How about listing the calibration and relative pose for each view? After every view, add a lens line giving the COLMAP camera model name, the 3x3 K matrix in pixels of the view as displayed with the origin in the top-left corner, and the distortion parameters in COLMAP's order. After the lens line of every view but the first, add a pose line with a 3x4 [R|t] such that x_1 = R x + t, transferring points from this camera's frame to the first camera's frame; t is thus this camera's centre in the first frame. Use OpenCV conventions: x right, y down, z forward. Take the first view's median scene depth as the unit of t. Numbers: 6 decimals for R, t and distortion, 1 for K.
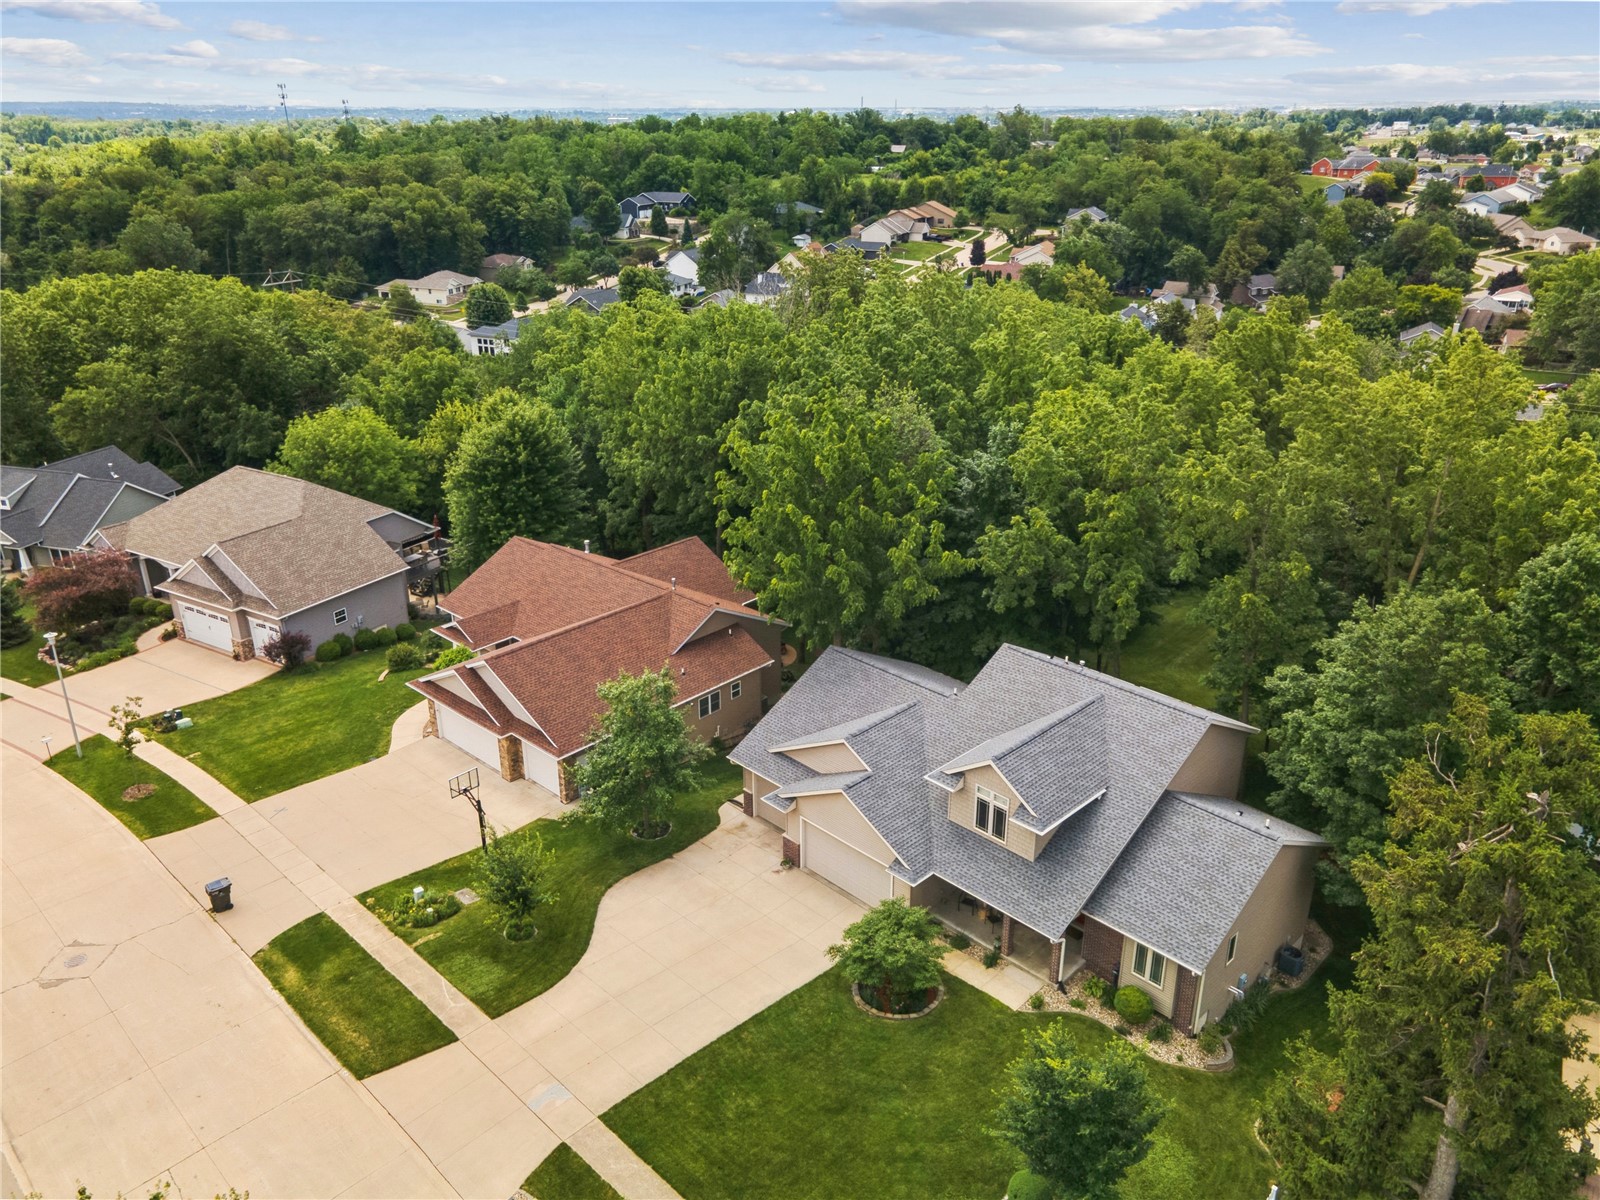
lens RADIAL K [[1193.9, 0, 800.0], [0, 1193.9, 600.0], [0, 0, 1]] dist [0.022477, 0.063836]
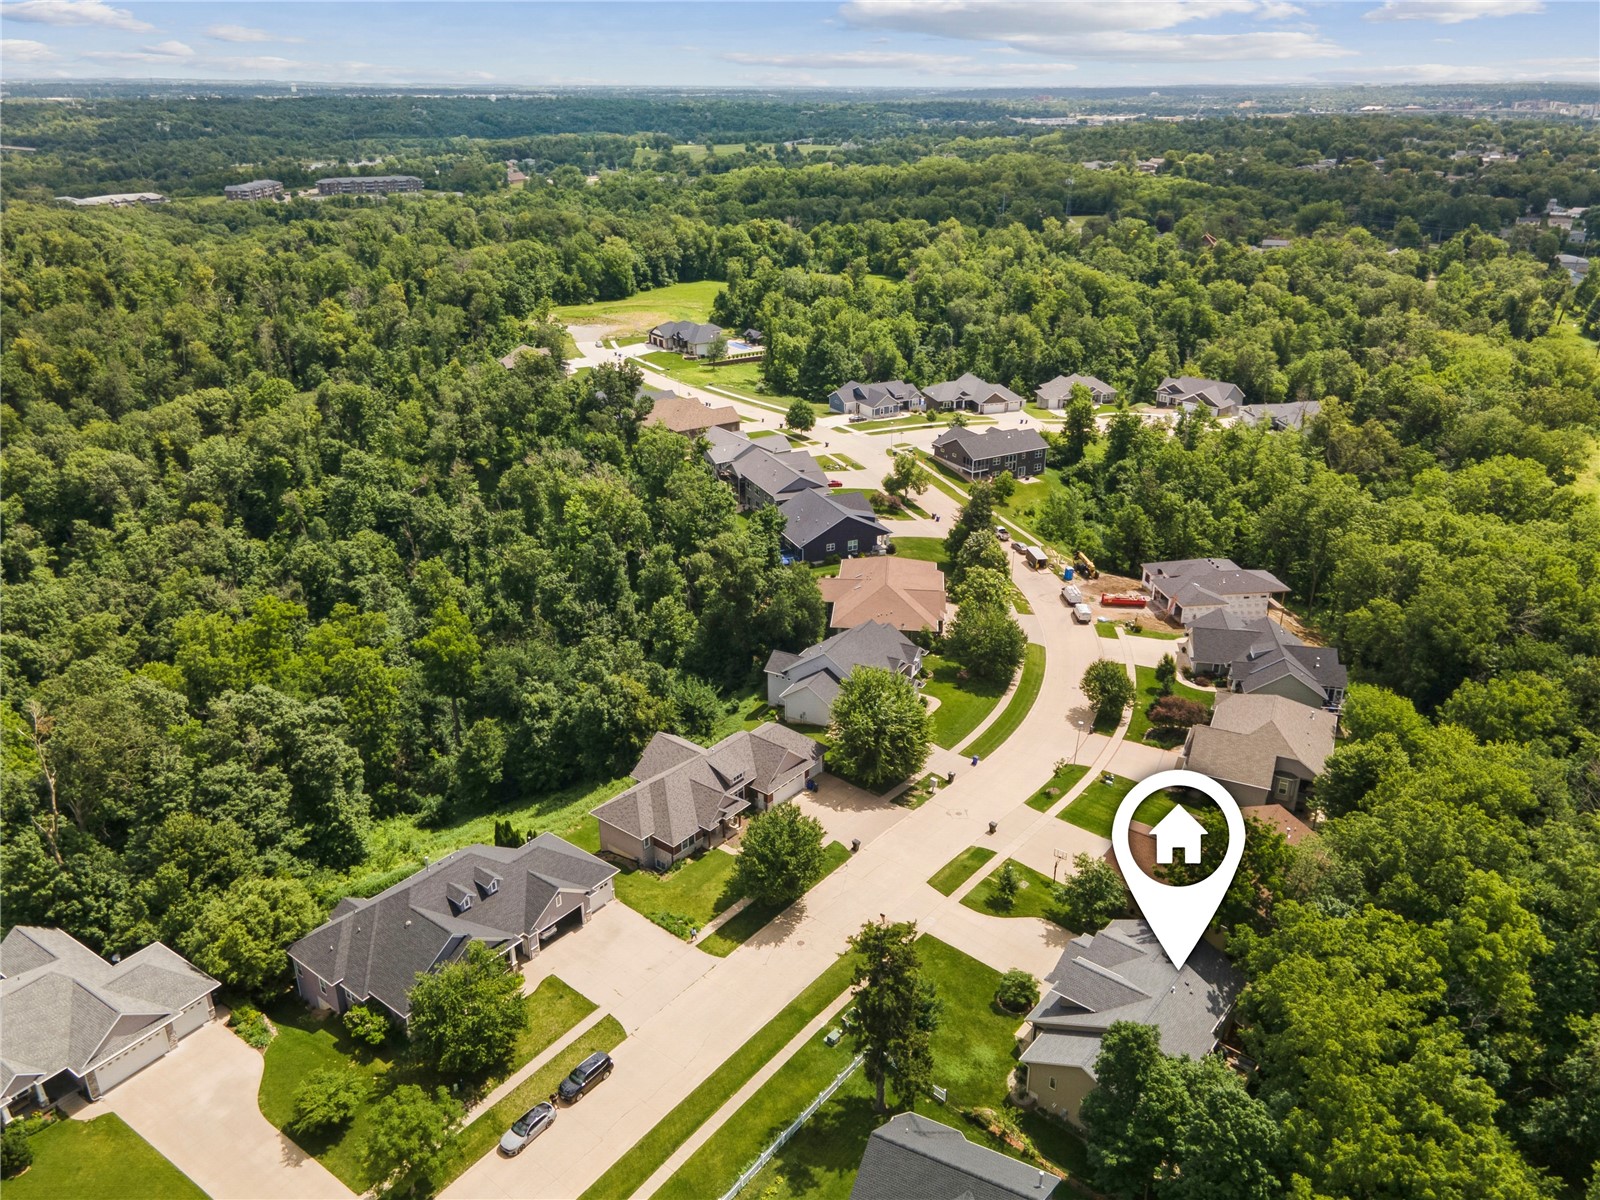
lens RADIAL K [[1193.9, 0, 800.0], [0, 1193.9, 600.0], [0, 0, 1]] dist [0.022477, 0.063836]
pose [[0.130004, 0.408781, -0.903326, 1.194865], [-0.395435, 0.856842, 0.330836, -0.646698], [0.909247, 0.314196, 0.273039, -0.233751]]
